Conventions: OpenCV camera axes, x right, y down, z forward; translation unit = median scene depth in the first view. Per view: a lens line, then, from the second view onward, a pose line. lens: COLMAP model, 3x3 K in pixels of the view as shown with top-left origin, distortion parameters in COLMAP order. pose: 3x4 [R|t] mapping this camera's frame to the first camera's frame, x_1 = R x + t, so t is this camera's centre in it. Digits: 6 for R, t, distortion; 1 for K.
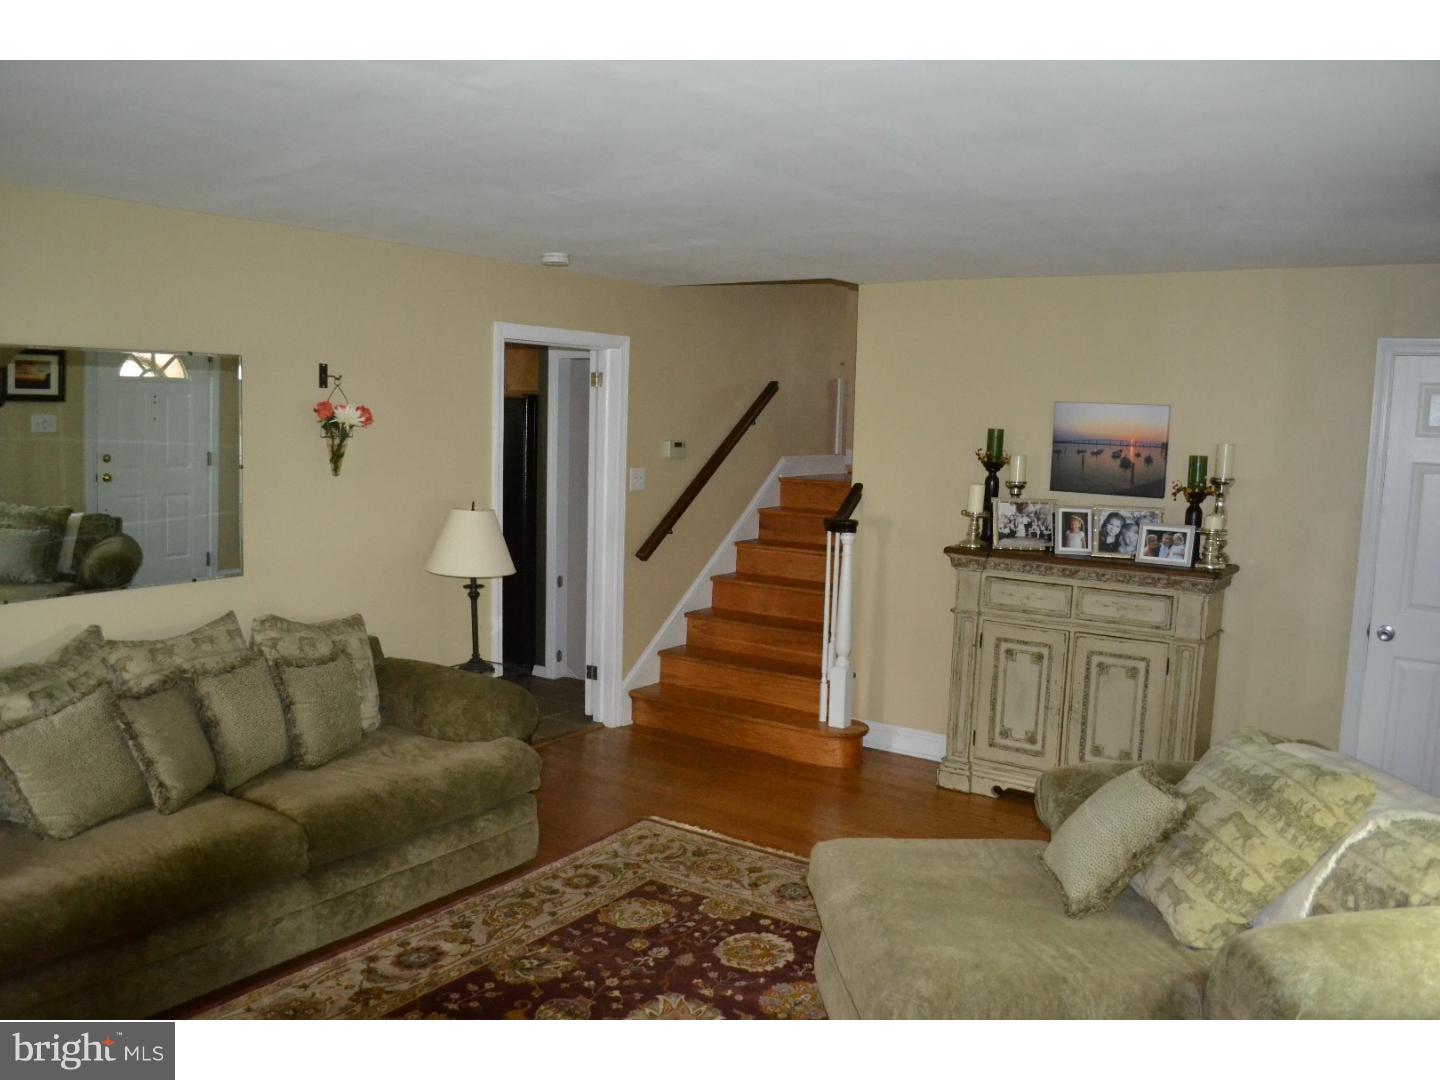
lens RADIAL K [[1165.8, 0, 720.1], [0, 1165.8, 544.5], [0, 0, 1]] dist [-0.068284, 0.003447]
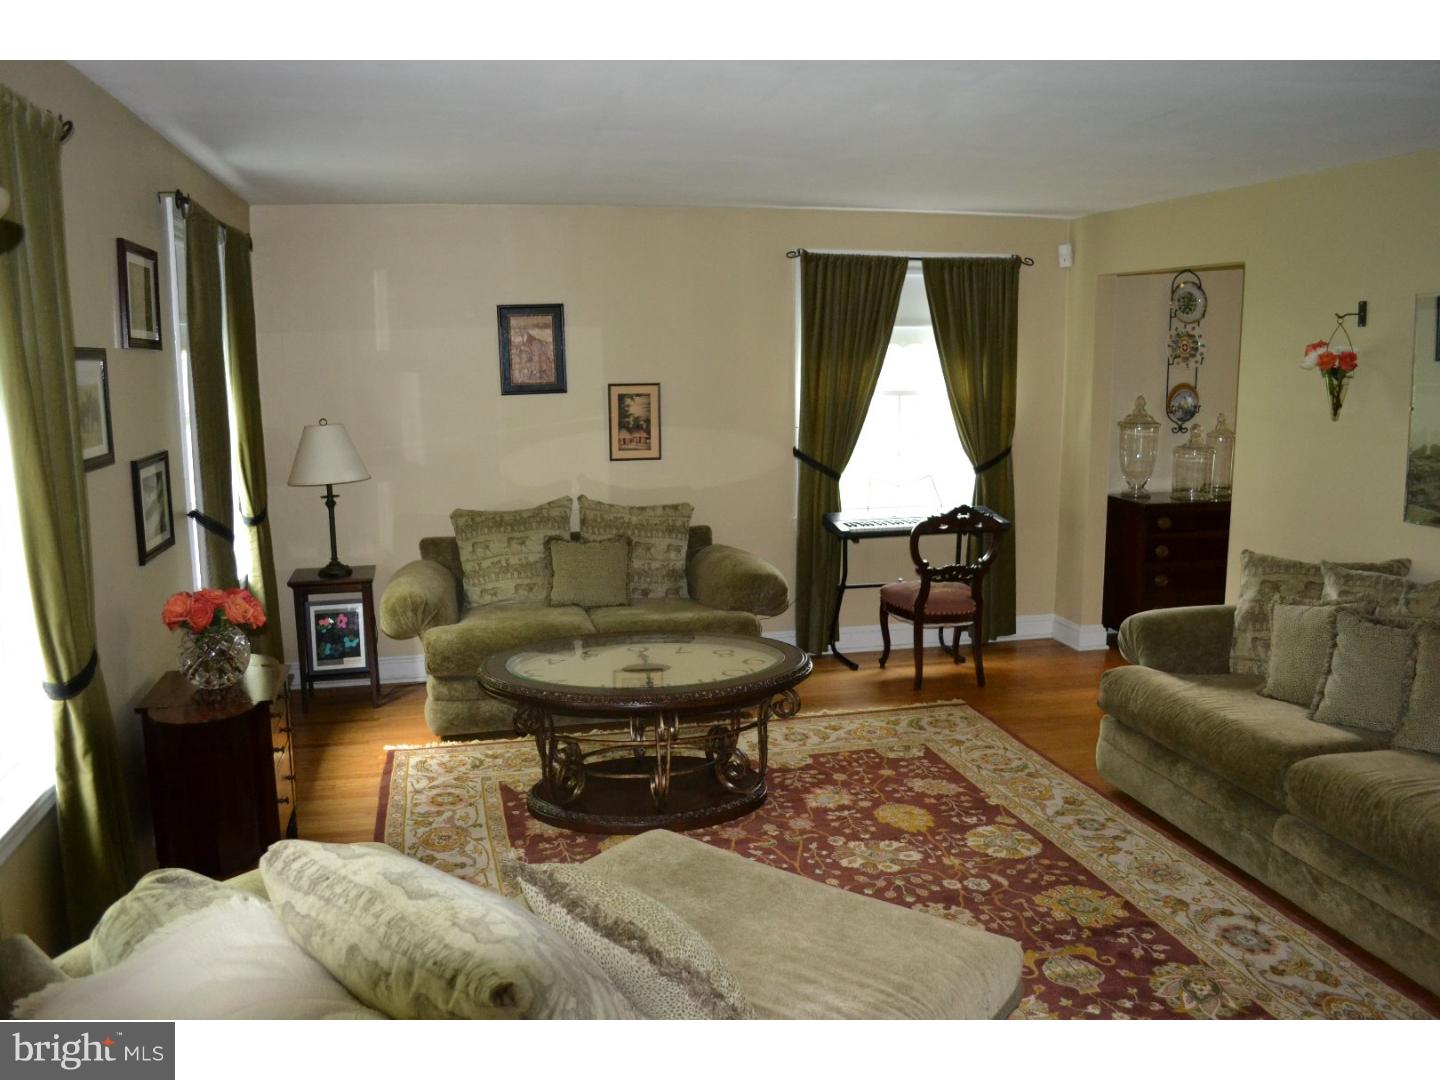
lens RADIAL K [[1165.8, 0, 719.3], [0, 1165.8, 543.1], [0, 0, 1]] dist [-0.068284, 0.003447]
pose [[-0.658142, 0.111872, -0.744536, 0.697922], [-0.102472, 0.966387, 0.235788, -0.130968], [0.745888, 0.231477, -0.624556, 1.228873]]
